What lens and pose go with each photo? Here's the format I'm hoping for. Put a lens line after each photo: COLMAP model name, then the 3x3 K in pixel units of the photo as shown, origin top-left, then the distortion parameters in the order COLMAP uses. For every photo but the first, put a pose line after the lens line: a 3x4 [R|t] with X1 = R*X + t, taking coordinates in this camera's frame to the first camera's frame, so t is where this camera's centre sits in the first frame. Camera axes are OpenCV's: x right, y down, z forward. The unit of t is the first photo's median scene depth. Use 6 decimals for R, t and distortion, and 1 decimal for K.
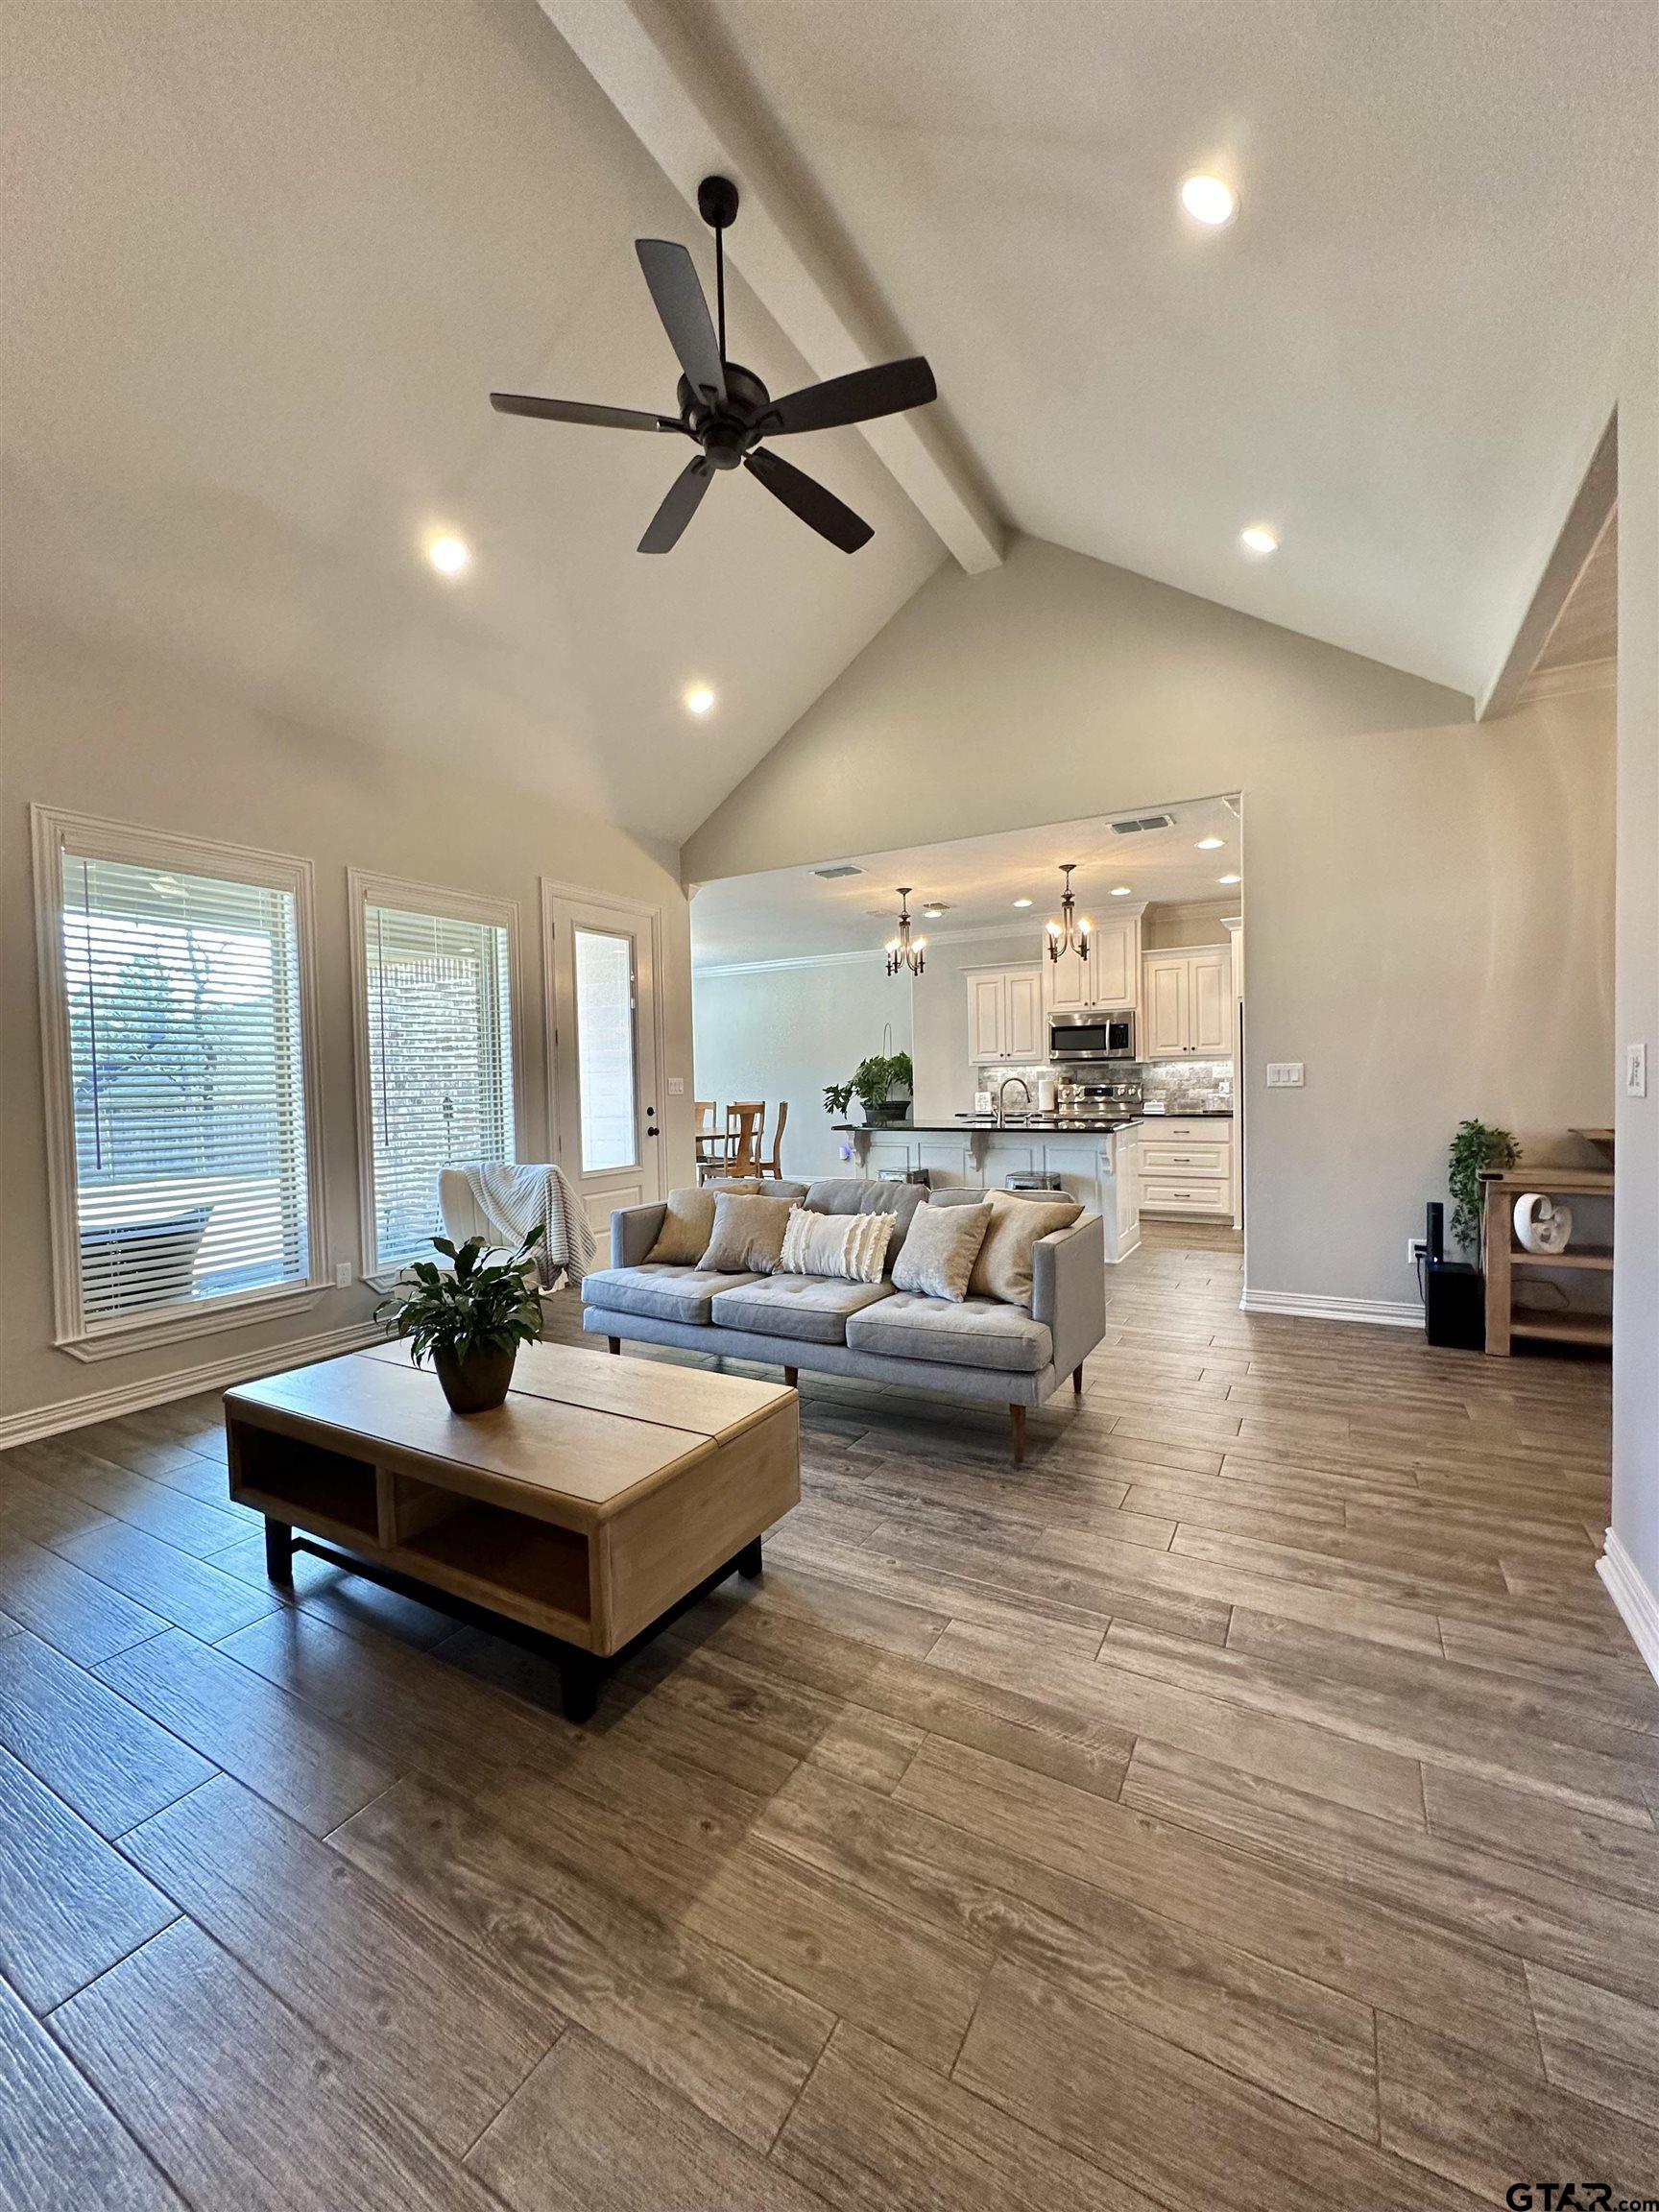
lens RADIAL K [[878.3, 0, 826.2], [0, 878.3, 1105.4], [0, 0, 1]] dist [-0.001627, 0.000060]
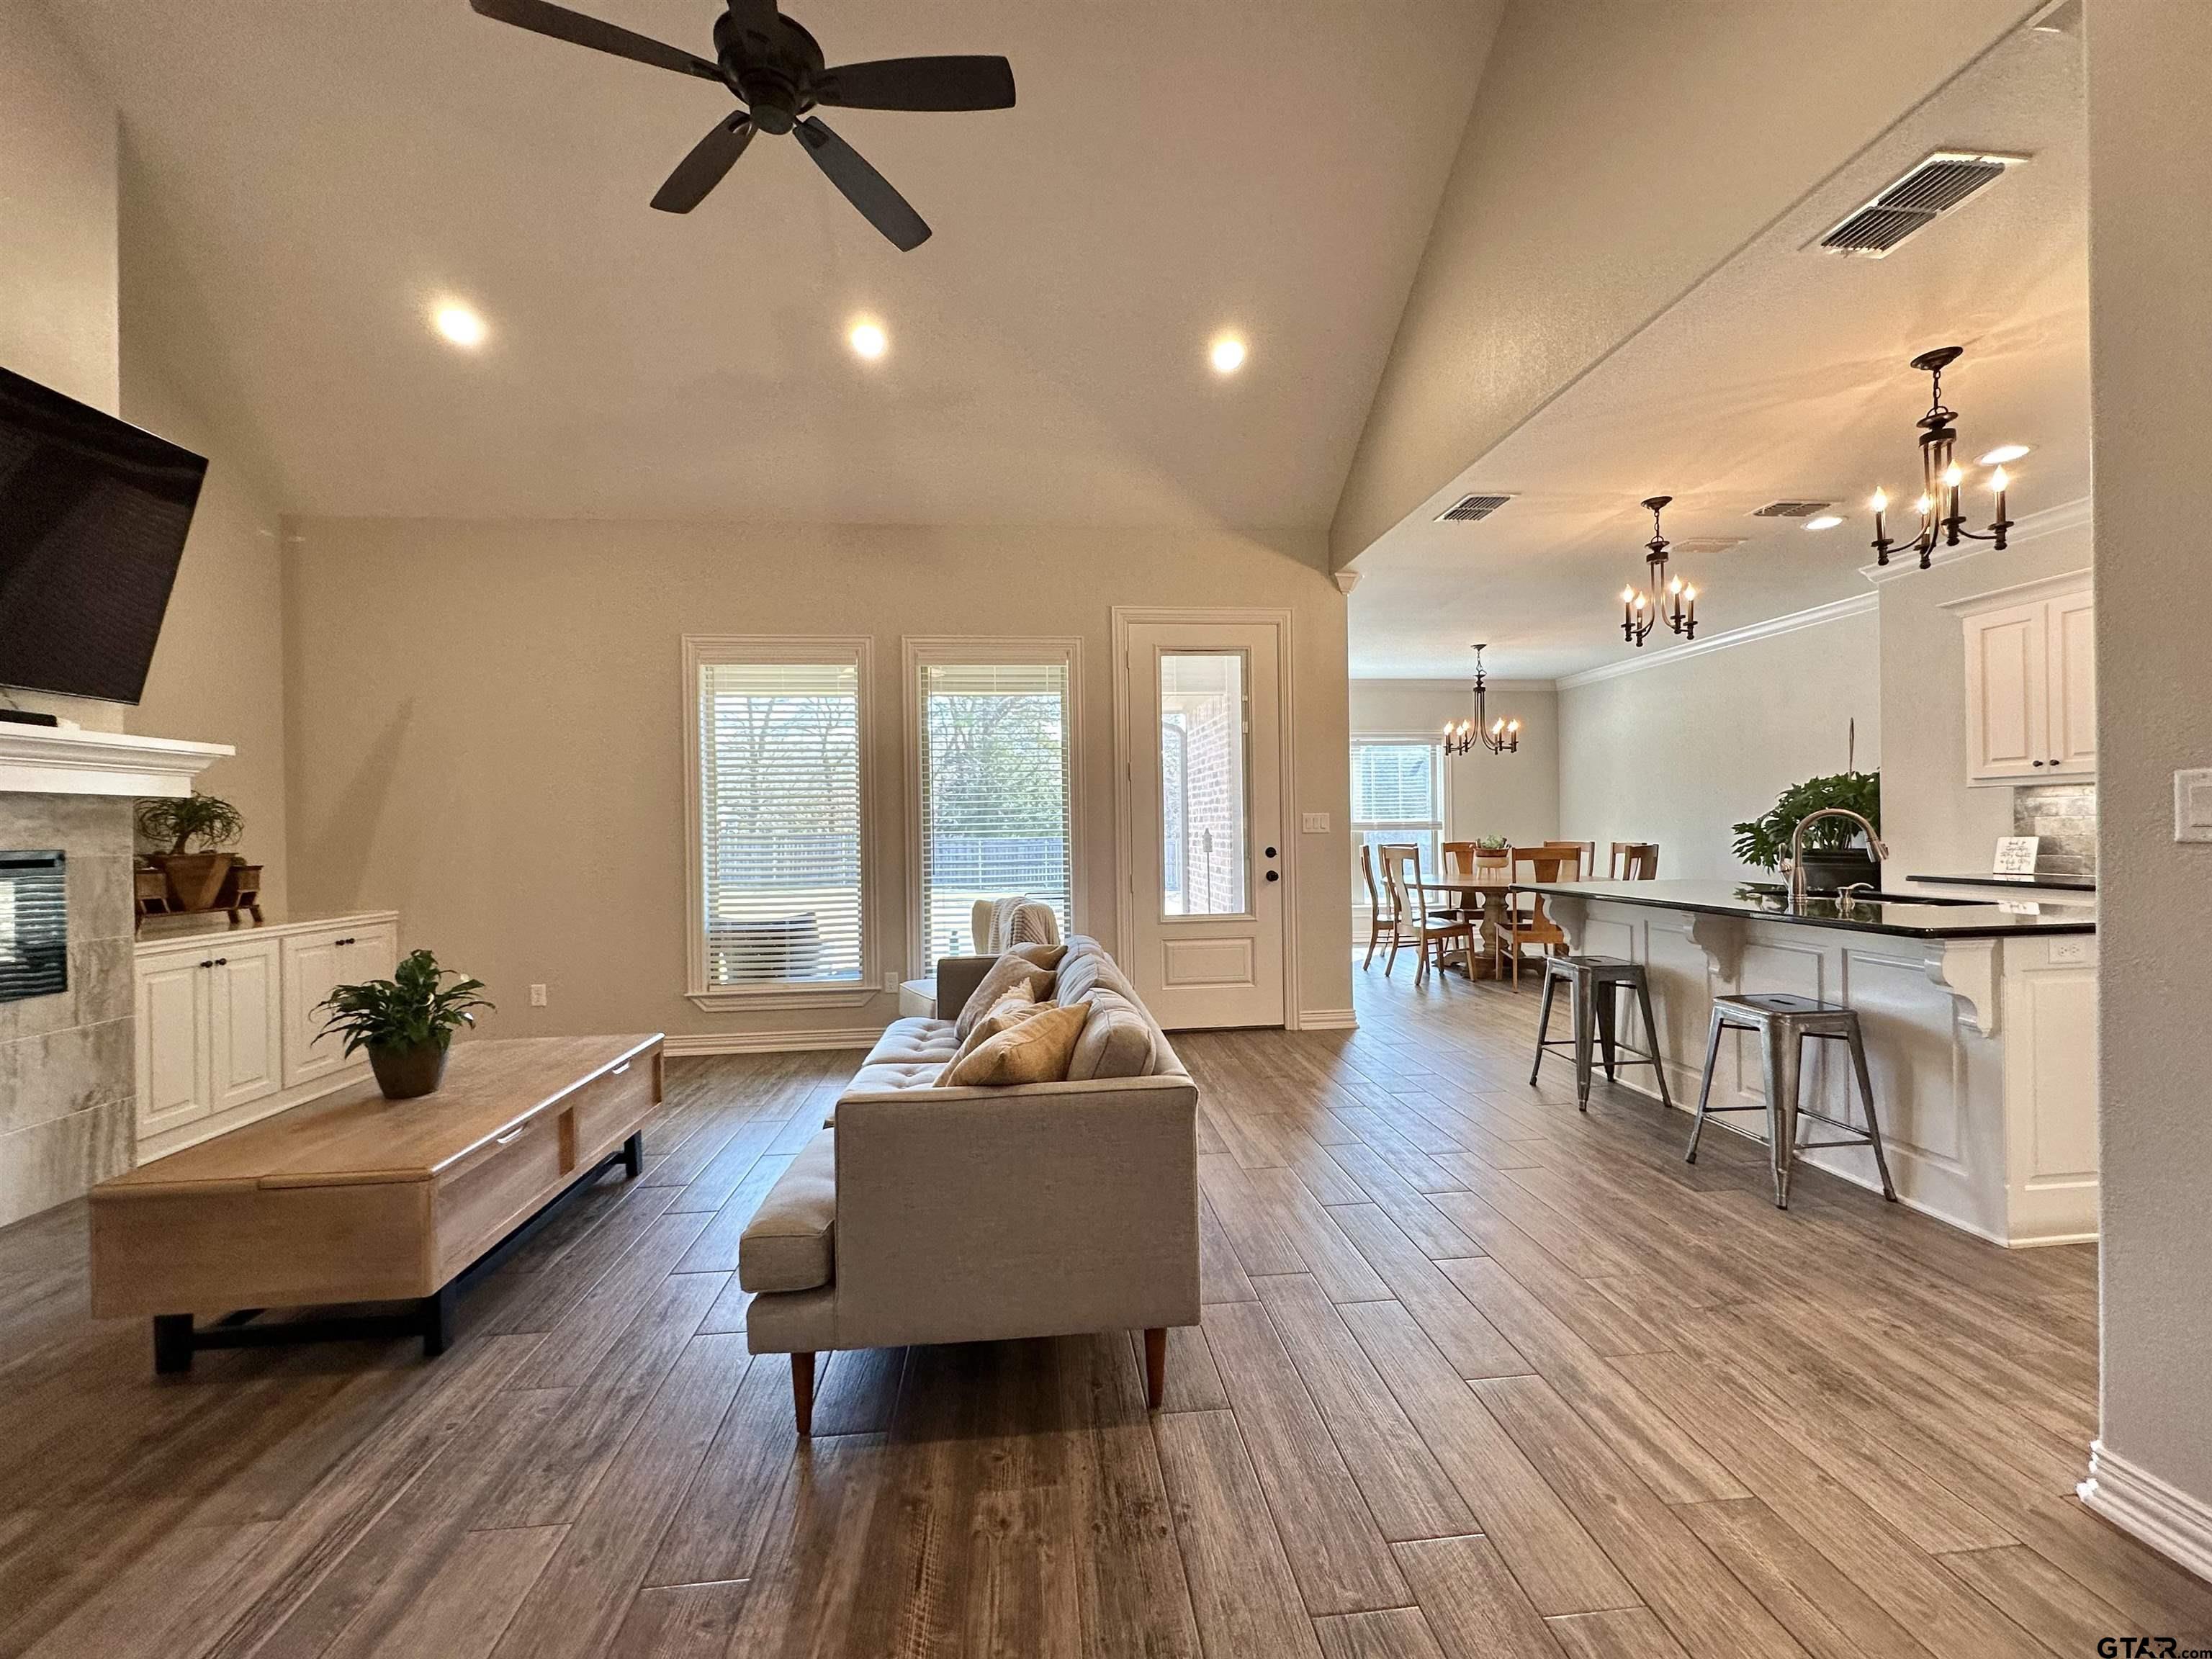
lens RADIAL K [[878.3, 0, 1104.4], [0, 878.3, 830.8], [0, 0, 1]] dist [-0.001627, 0.000060]
pose [[0.586936, 0.015235, -0.809490, 0.531033], [-0.019351, 0.999801, 0.004786, -0.019837], [0.809402, 0.012855, 0.587114, 0.501653]]
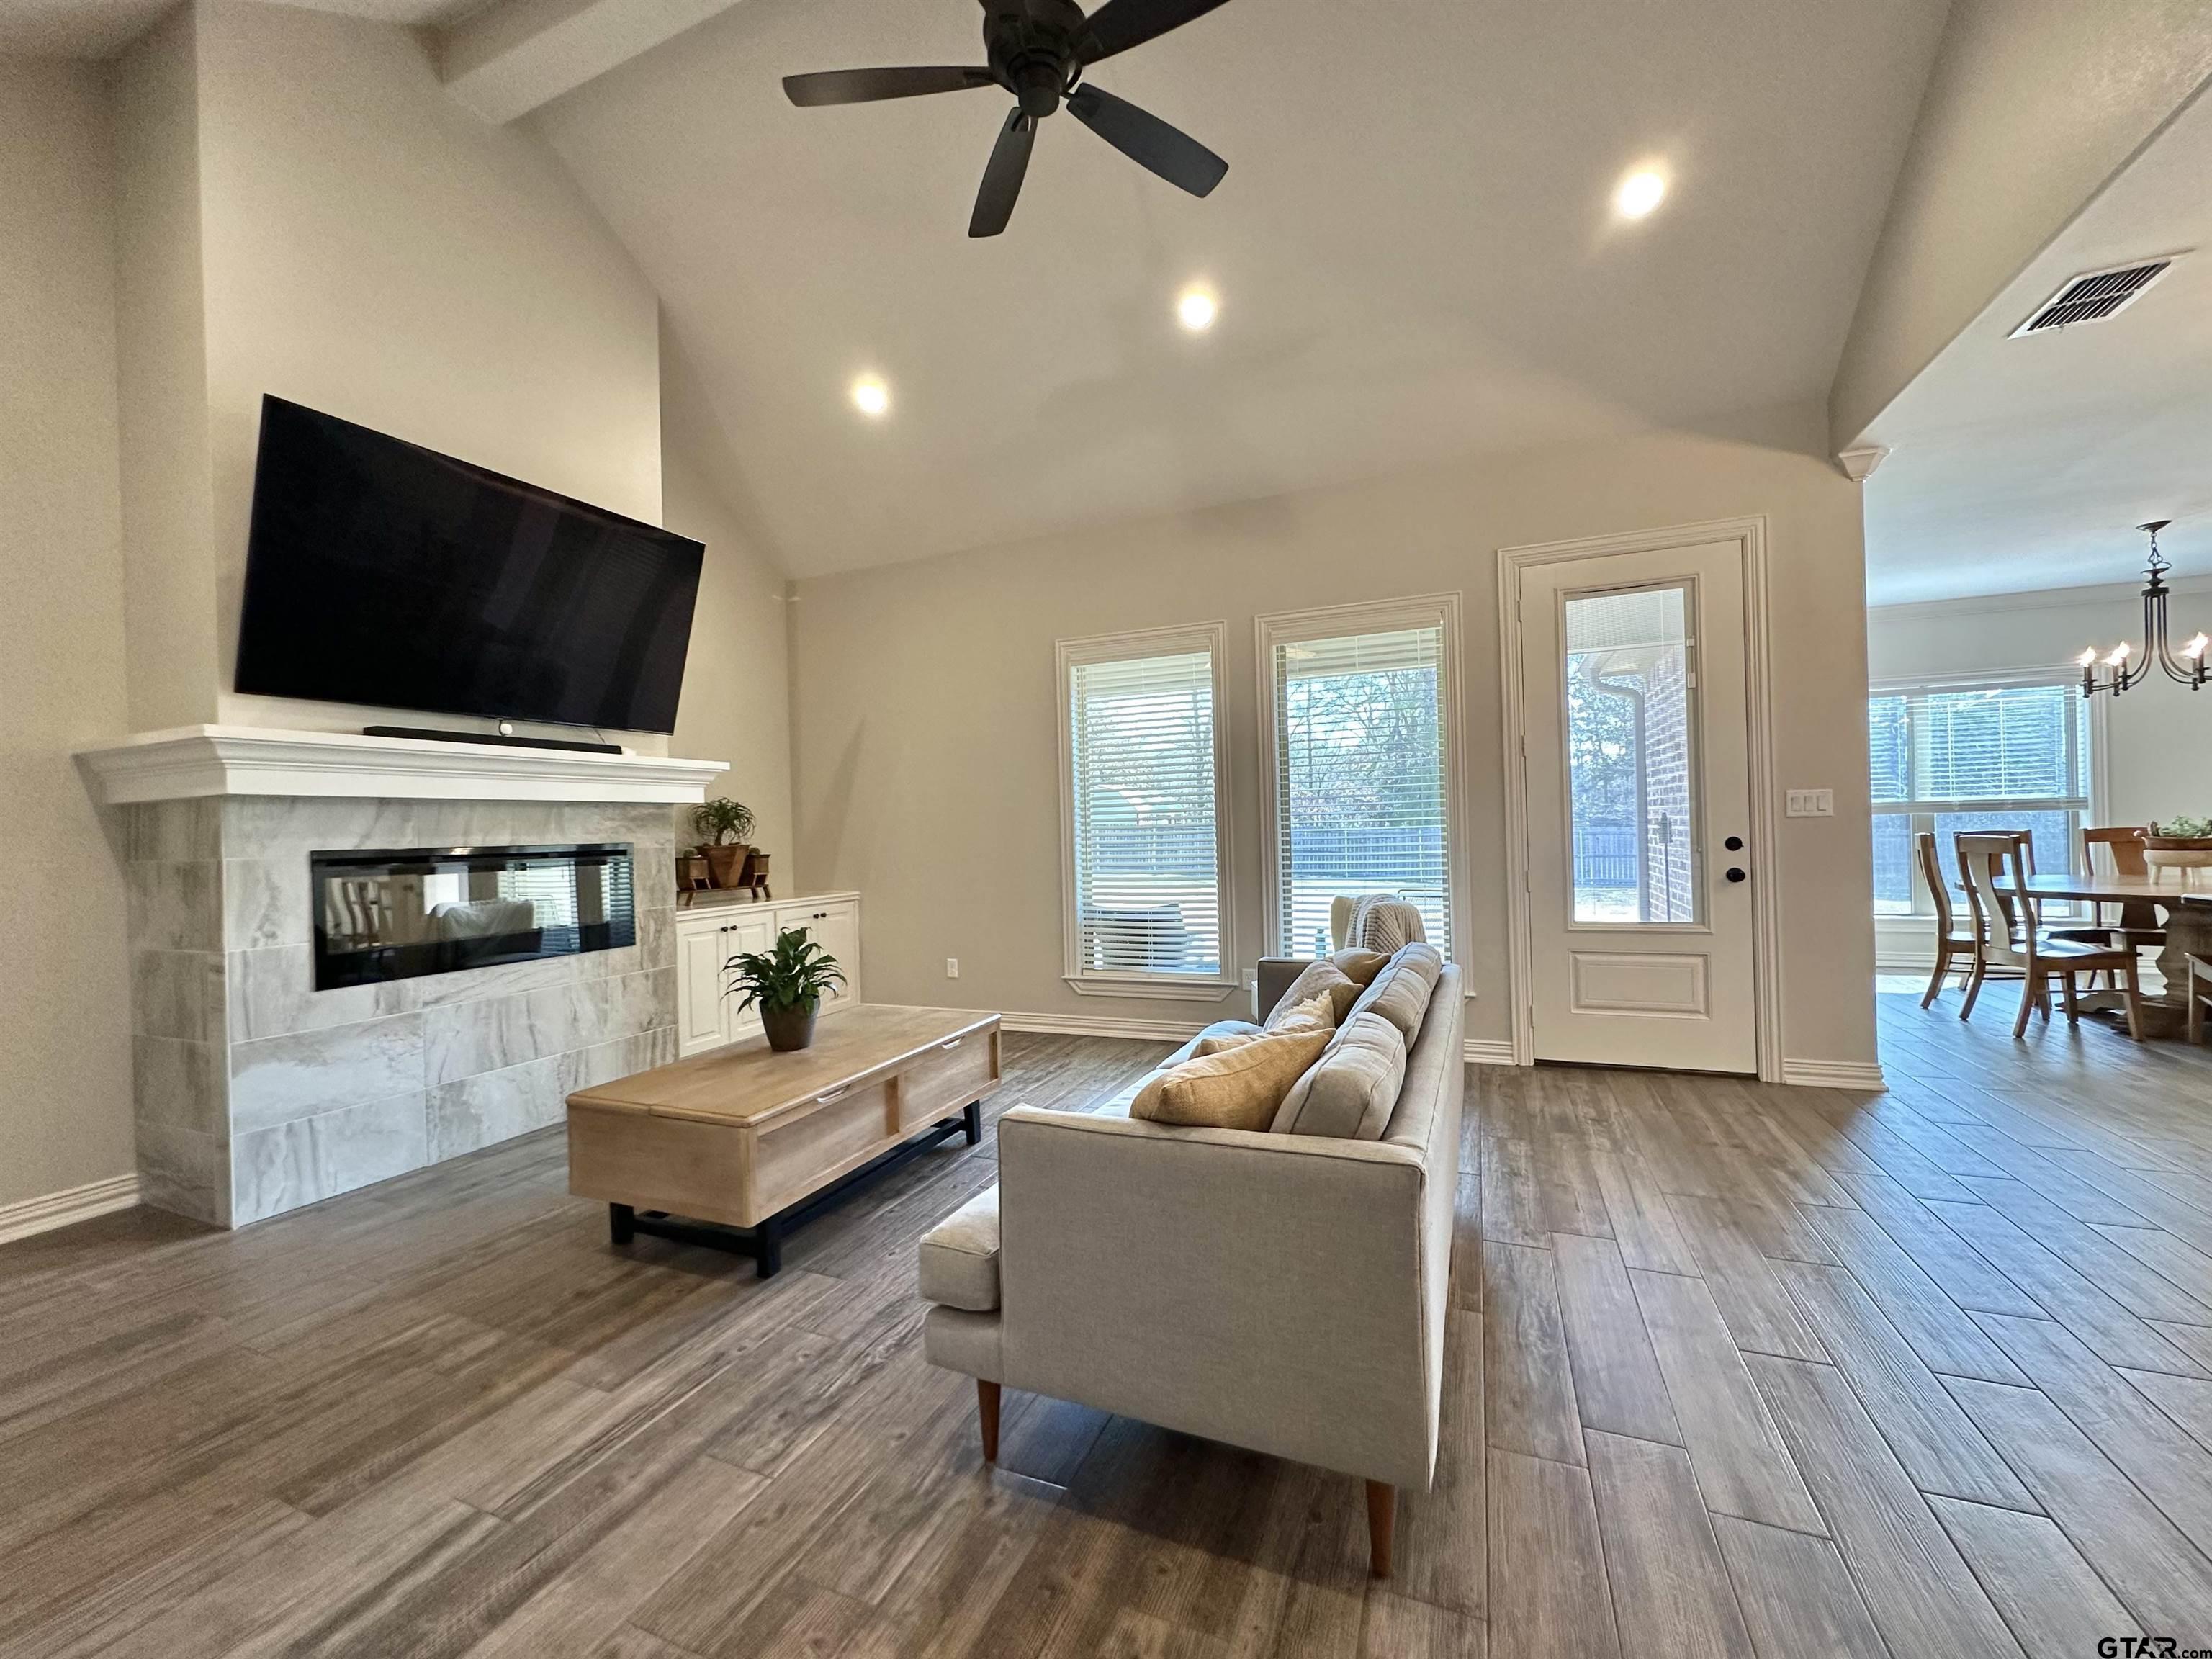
lens RADIAL K [[878.3, 0, 1104.9], [0, 878.3, 830.5], [0, 0, 1]] dist [-0.001627, 0.000060]
pose [[0.127515, 0.021046, -0.991613, 0.507661], [-0.002171, 0.999778, 0.020940, -0.020020], [0.991834, -0.000518, 0.127533, 0.627786]]
